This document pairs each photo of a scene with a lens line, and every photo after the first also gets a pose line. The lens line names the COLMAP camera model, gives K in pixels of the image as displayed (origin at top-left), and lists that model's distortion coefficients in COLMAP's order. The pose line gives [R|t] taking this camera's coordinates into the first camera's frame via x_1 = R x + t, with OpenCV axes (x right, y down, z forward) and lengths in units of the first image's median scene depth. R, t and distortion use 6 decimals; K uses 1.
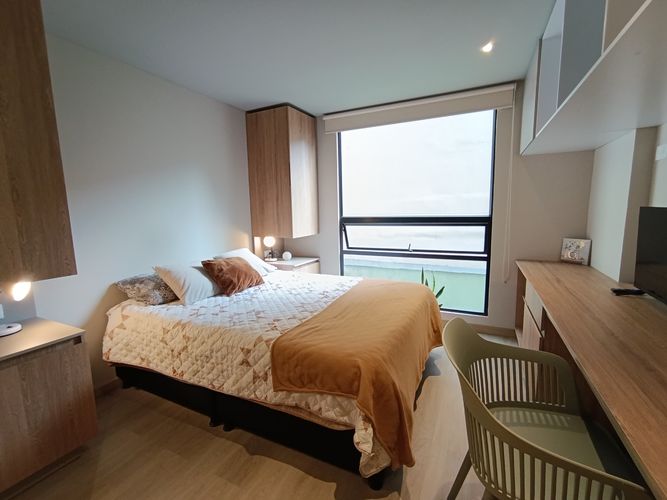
lens RADIAL K [[302.0, 0, 336.6], [0, 302.0, 249.2], [0, 0, 1]] dist [-0.009908, 0.005601]
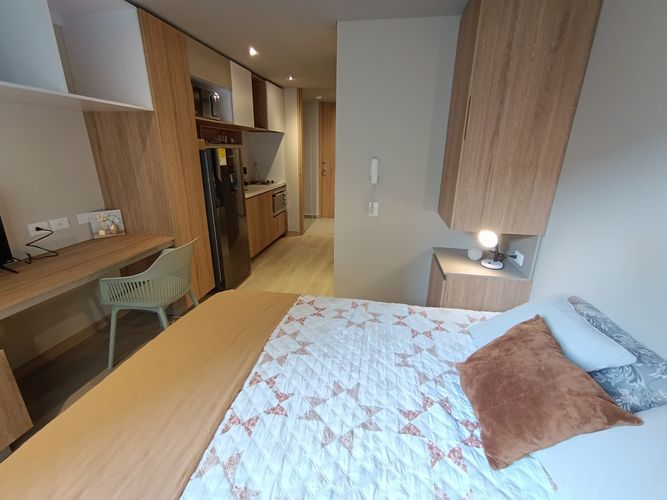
lens RADIAL K [[302.0, 0, 335.8], [0, 302.0, 247.6], [0, 0, 1]] dist [-0.009908, 0.005601]
pose [[-0.961124, 0.088778, -0.261456, -0.023435], [-0.034669, 0.900608, 0.433248, -0.240781], [0.273933, 0.425470, -0.862518, 1.216555]]
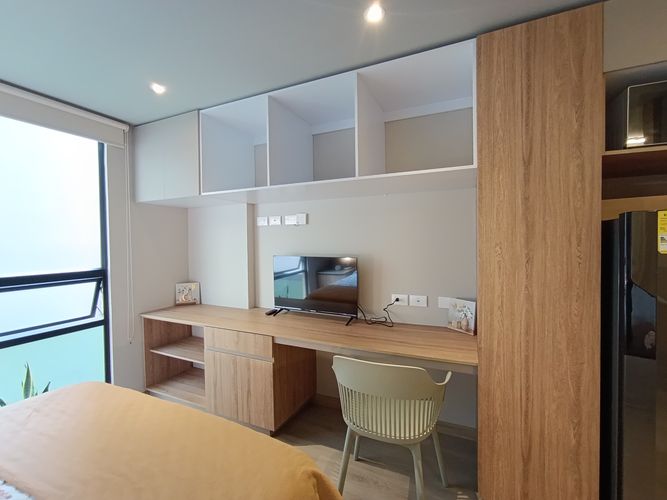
lens RADIAL K [[302.0, 0, 337.2], [0, 302.0, 249.7], [0, 0, 1]] dist [-0.009908, 0.005601]
pose [[-0.015533, -0.005421, 0.999865, -0.359126], [0.144951, 0.989410, 0.007616, -0.087340], [-0.989317, 0.145049, -0.014583, 0.448574]]
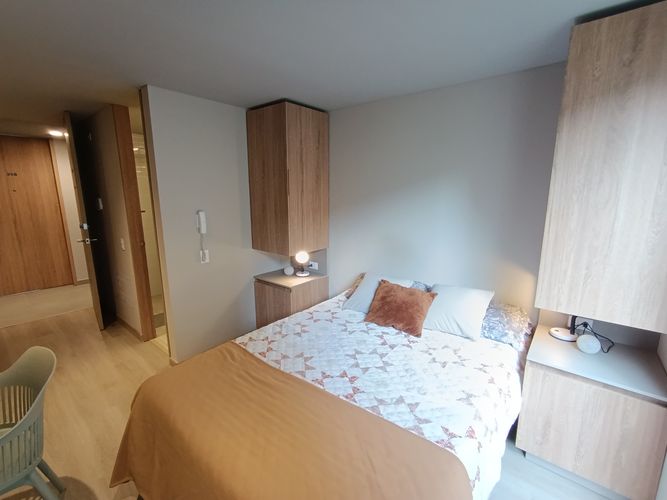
lens RADIAL K [[302.0, 0, 332.9], [0, 302.0, 246.6], [0, 0, 1]] dist [-0.009908, 0.005601]
pose [[-0.237421, 0.195446, -0.951542, 0.508476], [-0.125303, 0.965205, 0.229517, -0.265201], [0.963292, 0.173723, -0.204670, 0.979411]]
